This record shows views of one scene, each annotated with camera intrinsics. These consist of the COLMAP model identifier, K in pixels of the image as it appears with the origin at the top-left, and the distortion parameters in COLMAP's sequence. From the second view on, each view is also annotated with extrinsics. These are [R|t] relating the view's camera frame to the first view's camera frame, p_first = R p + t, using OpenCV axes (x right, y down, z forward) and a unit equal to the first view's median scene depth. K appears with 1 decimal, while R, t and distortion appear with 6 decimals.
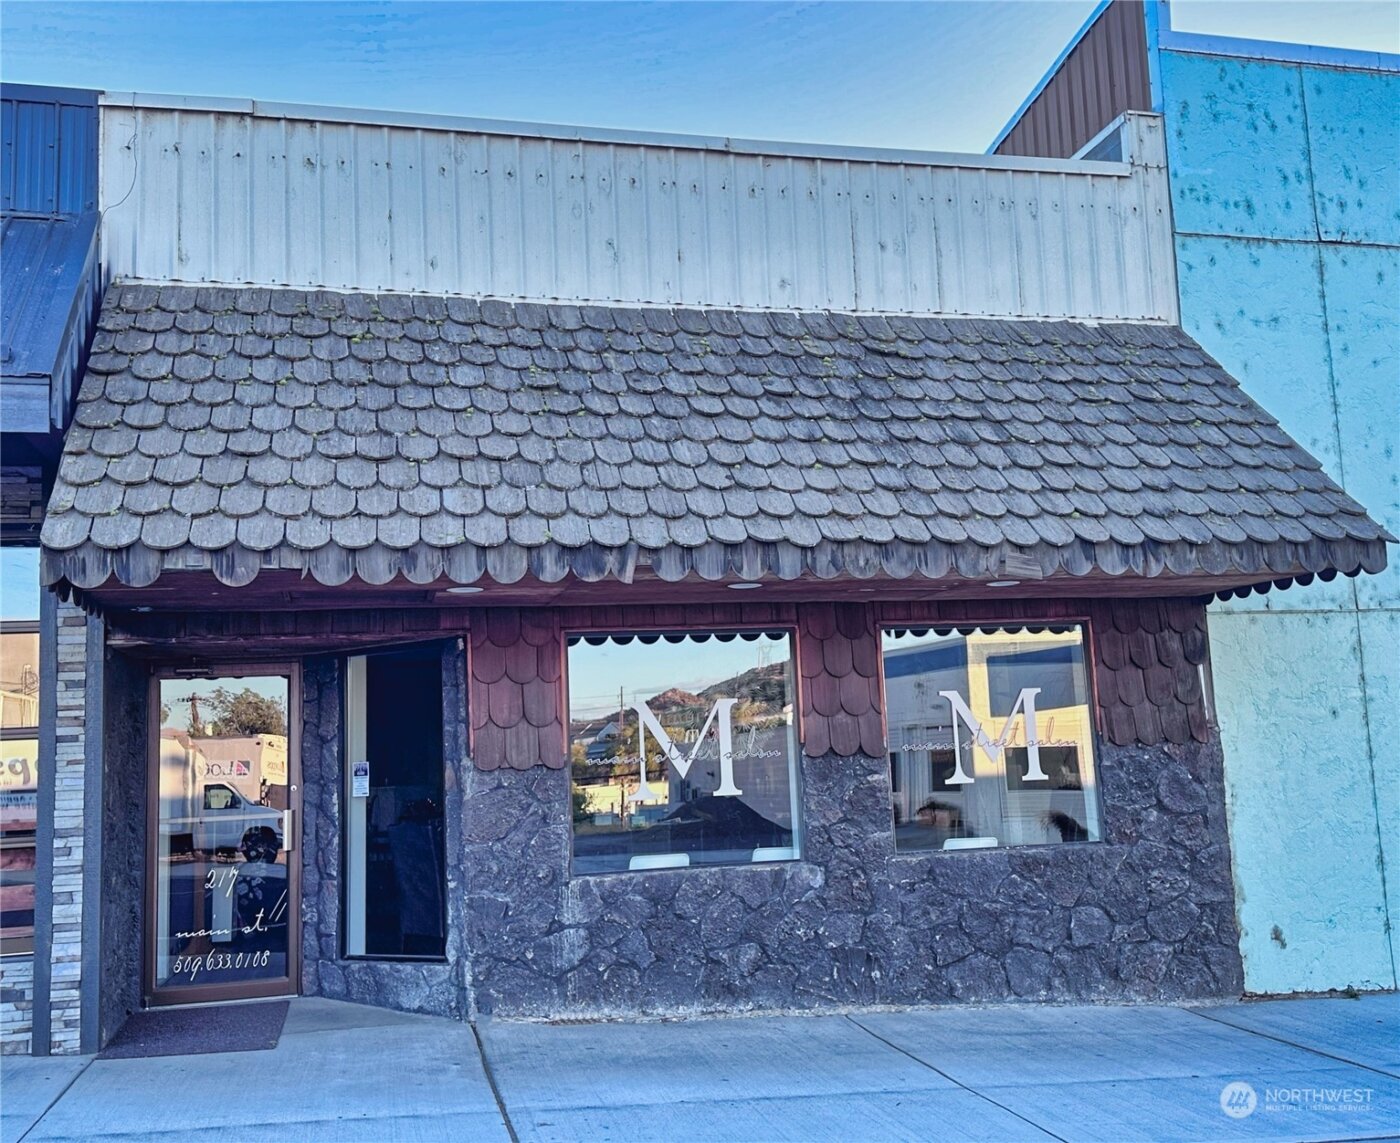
lens RADIAL K [[1366.2, 0, 700.0], [0, 1366.2, 571.5], [0, 0, 1]] dist [-0.002784, -0.000847]
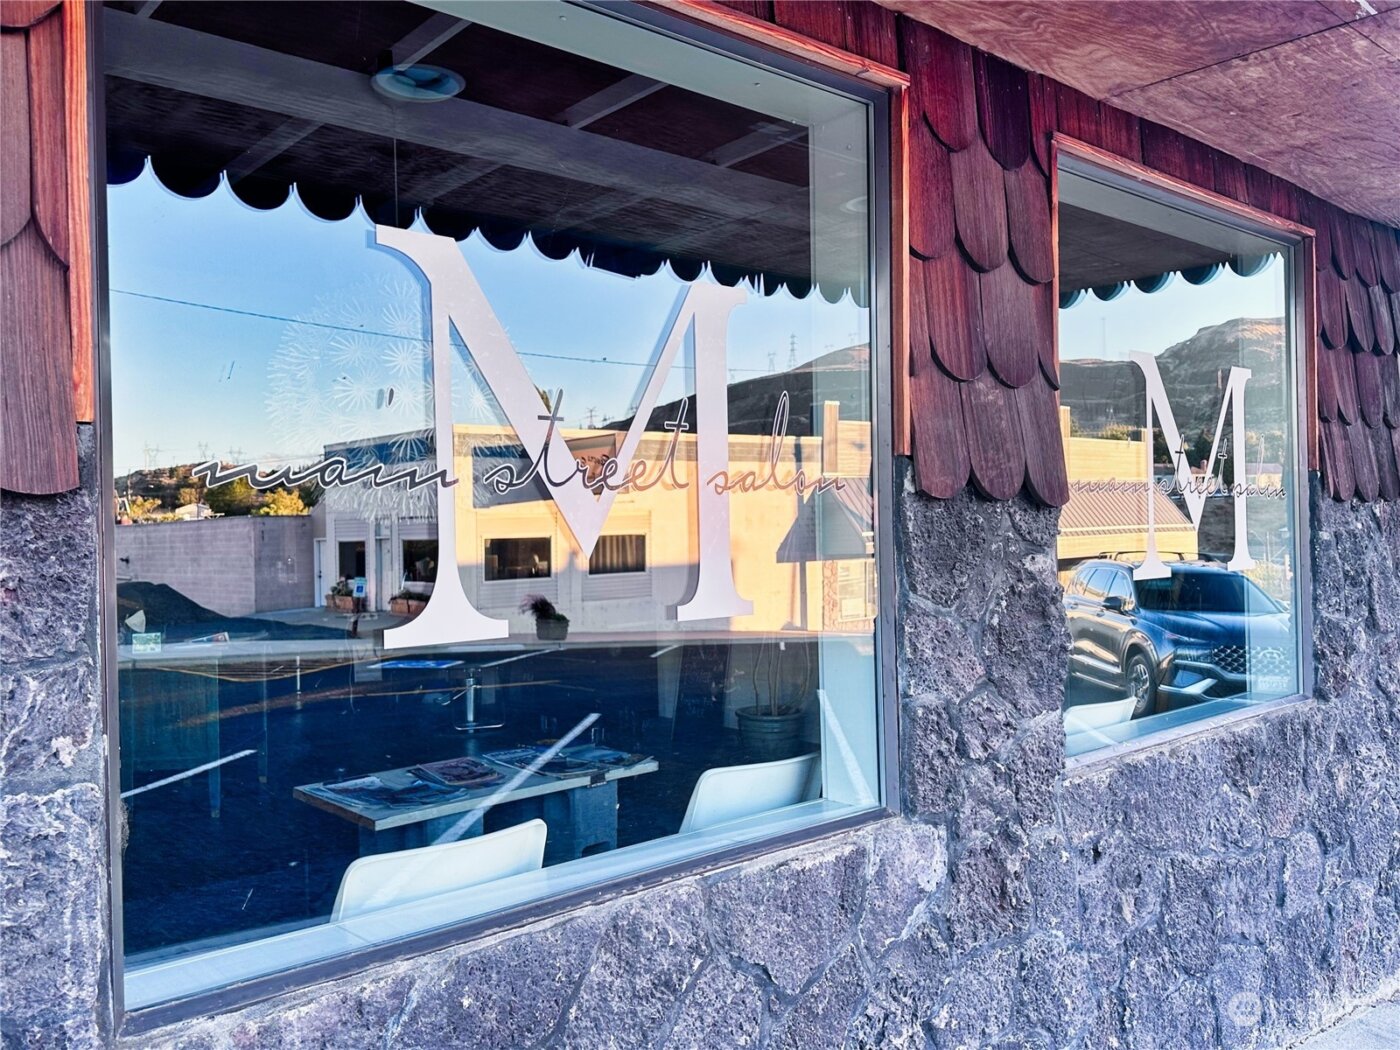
lens RADIAL K [[1152.0, 0, 700.0], [0, 1152.0, 525.0], [0, 0, 1]] dist [0.047469, -0.003155]
pose [[0.889270, 0.018470, 0.457010, -0.093717], [-0.070719, 0.992721, 0.097488, 0.119026], [-0.451882, -0.119013, 0.884103, 0.781399]]
